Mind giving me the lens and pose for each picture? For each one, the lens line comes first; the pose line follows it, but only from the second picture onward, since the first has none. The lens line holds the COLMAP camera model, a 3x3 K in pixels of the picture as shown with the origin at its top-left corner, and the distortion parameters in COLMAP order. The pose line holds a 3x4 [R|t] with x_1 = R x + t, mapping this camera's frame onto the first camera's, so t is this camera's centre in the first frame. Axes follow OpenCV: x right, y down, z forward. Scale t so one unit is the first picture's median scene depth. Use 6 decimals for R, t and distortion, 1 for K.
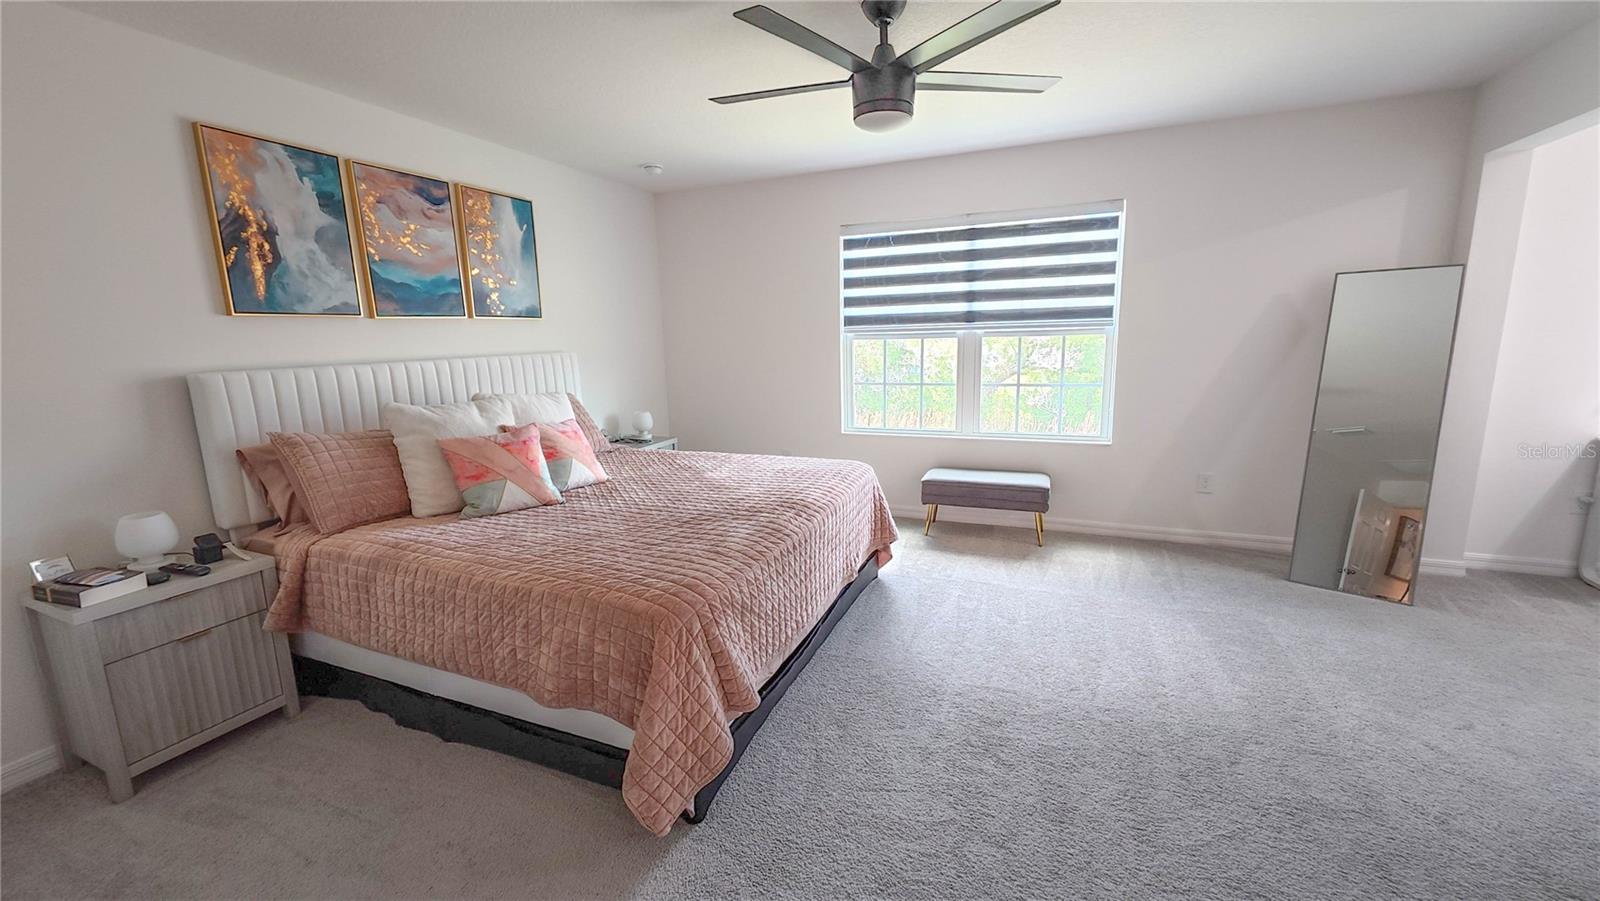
lens RADIAL K [[625.0, 0, 800.0], [0, 625.0, 450.5], [0, 0, 1]] dist [-0.000877, -0.000107]
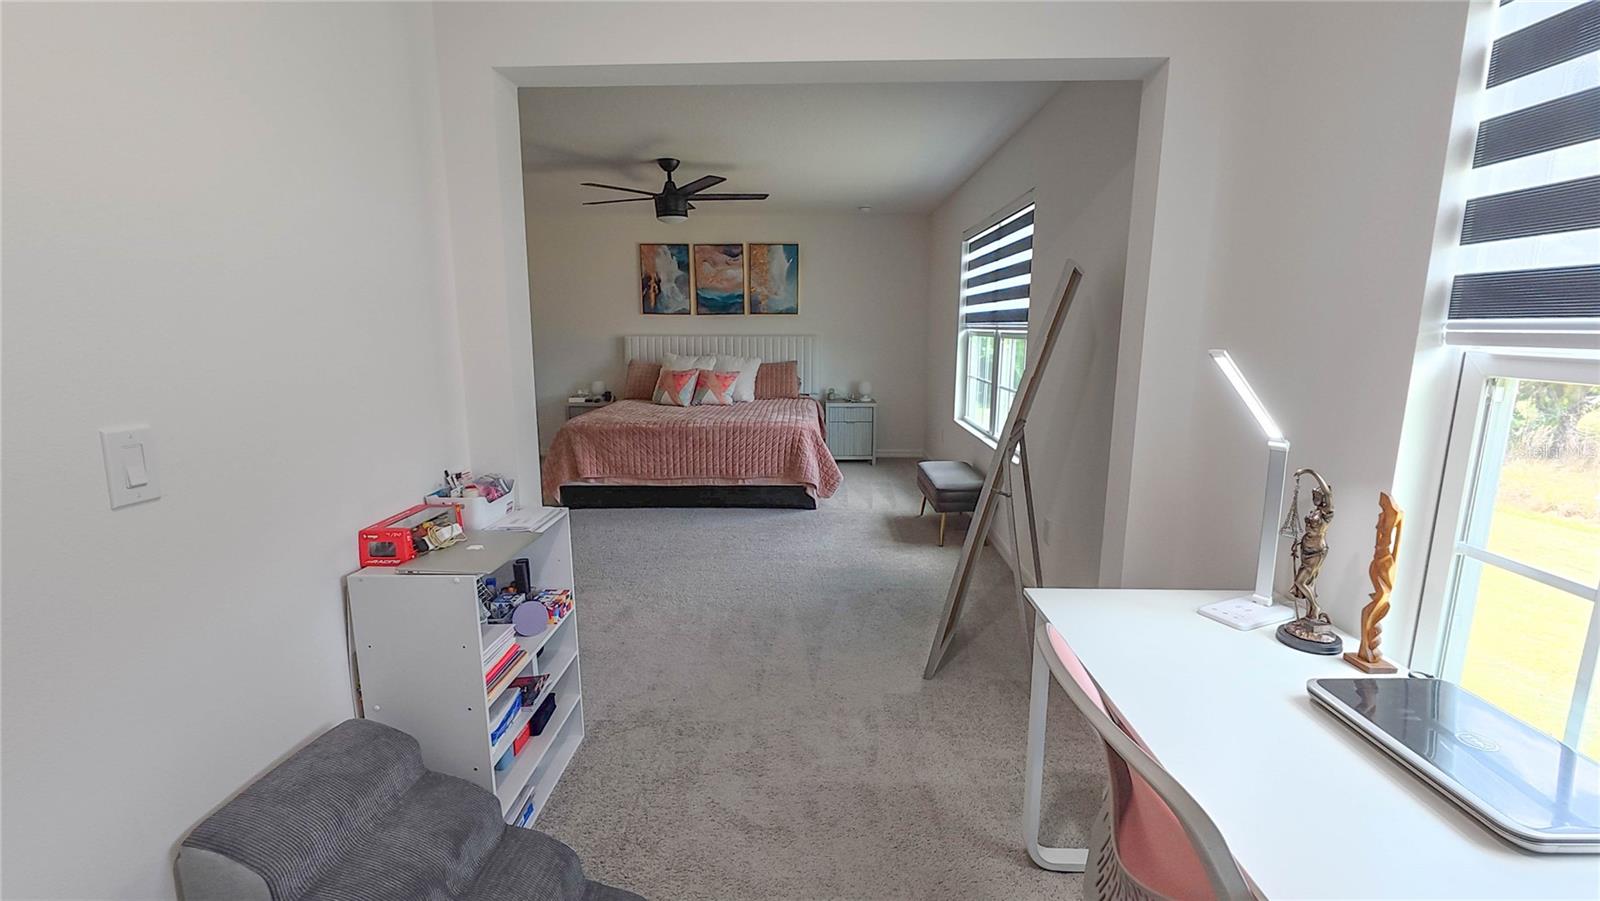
lens RADIAL K [[662.1, 0, 800.0], [0, 662.1, 450.5], [0, 0, 1]] dist [0.001704, -0.000001]
pose [[0.367732, 0.192959, -0.909692, 1.733016], [-0.182615, 0.974172, 0.132816, -0.132008], [0.911825, 0.117283, 0.393472, 0.504261]]
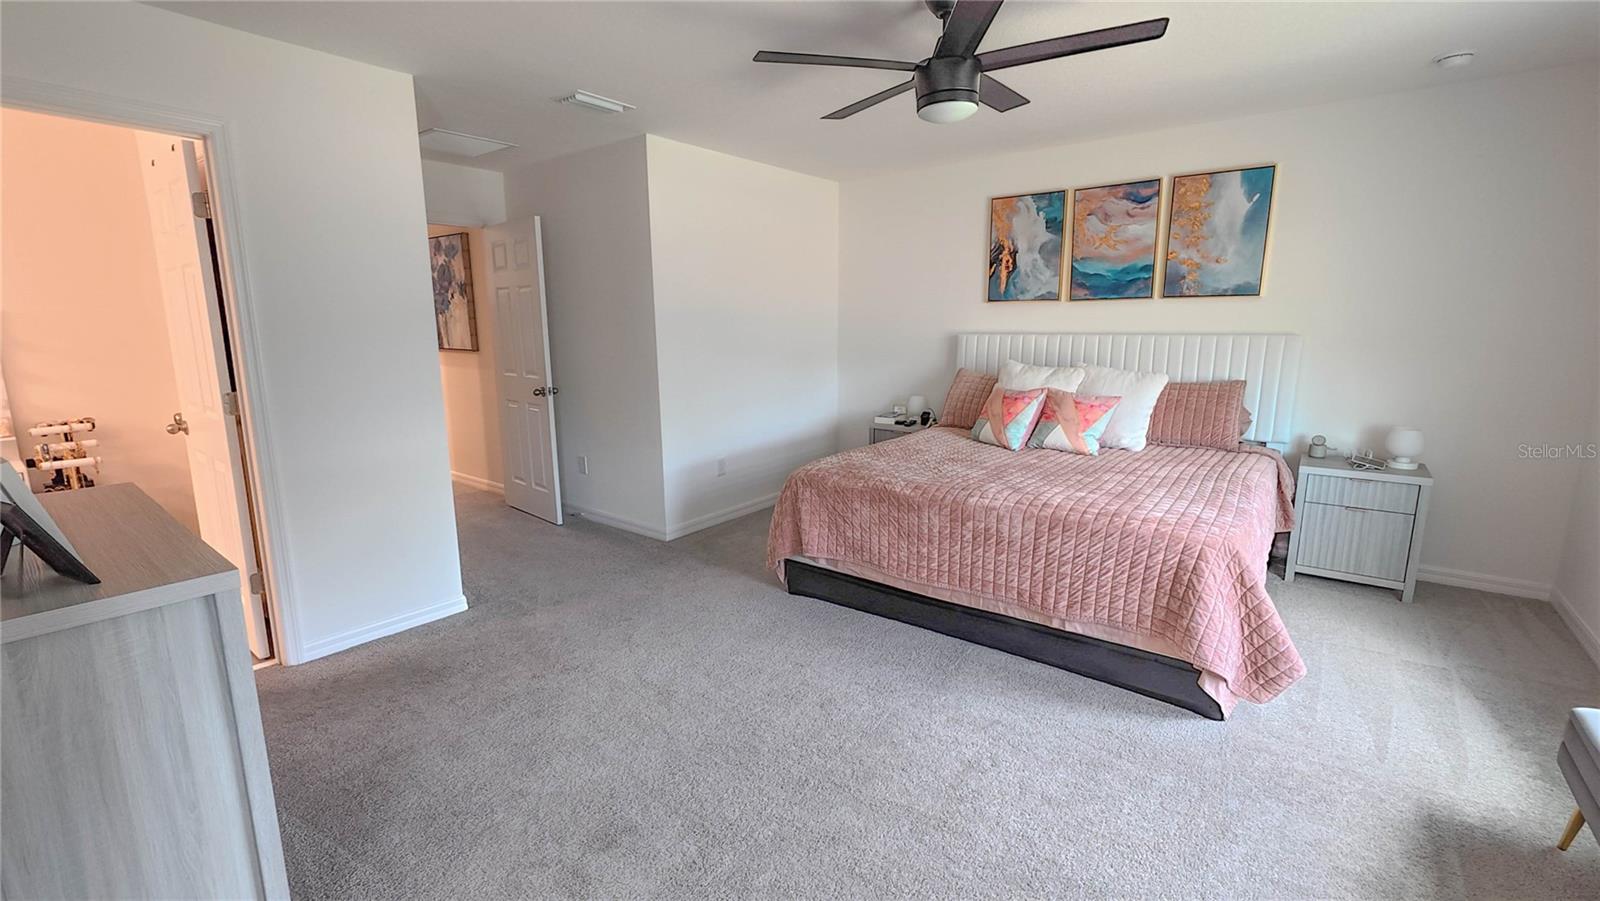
lens RADIAL K [[670.9, 0, 800.0], [0, 670.9, 450.5], [0, 0, 1]] dist [-0.003260, -0.000320]
pose [[-0.259296, 0.206571, -0.943448, 0.998454], [-0.166672, 0.952631, 0.254390, -0.186714], [0.951307, 0.223209, -0.212584, 0.870563]]
